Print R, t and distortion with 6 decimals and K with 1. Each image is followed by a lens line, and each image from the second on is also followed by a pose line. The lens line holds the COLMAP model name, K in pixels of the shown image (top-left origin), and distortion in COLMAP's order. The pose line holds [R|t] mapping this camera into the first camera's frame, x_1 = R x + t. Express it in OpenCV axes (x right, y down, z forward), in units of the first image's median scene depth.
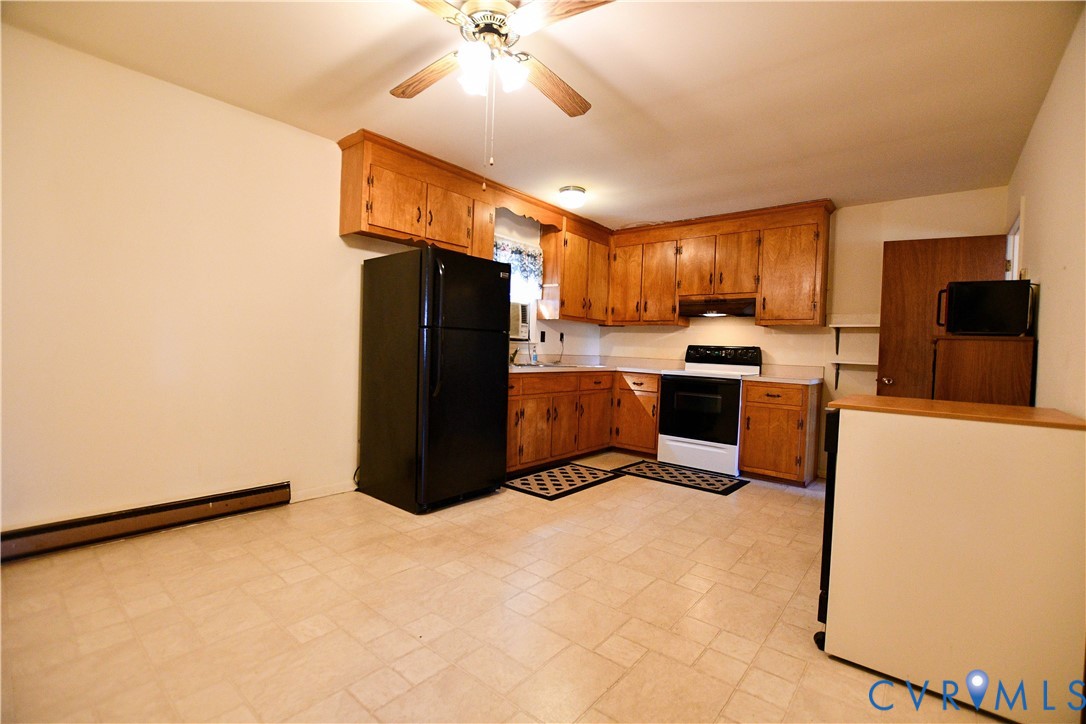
lens RADIAL K [[479.4, 0, 541.1], [0, 479.4, 360.3], [0, 0, 1]] dist [-0.027219, 0.000749]
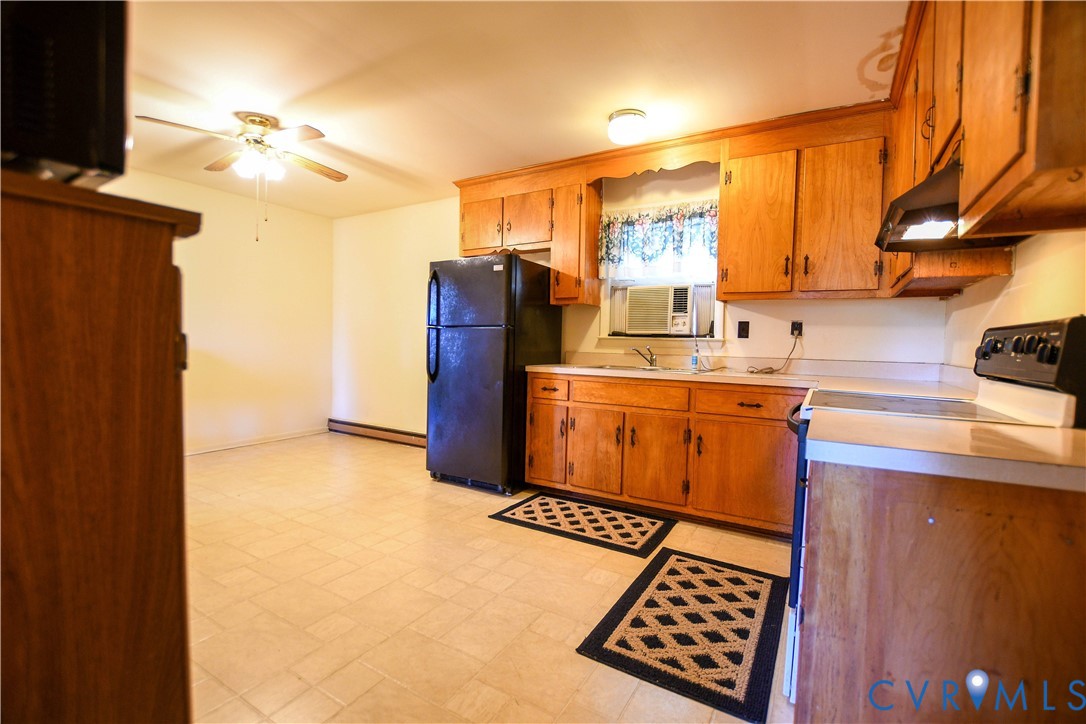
lens RADIAL K [[479.4, 0, 541.1], [0, 479.4, 360.3], [0, 0, 1]] dist [-0.027219, 0.000749]
pose [[0.153646, 0.002654, -0.988122, 0.740449], [-0.040203, 0.999185, -0.003567, 0.006782], [0.987308, 0.040274, 0.153627, 0.788613]]
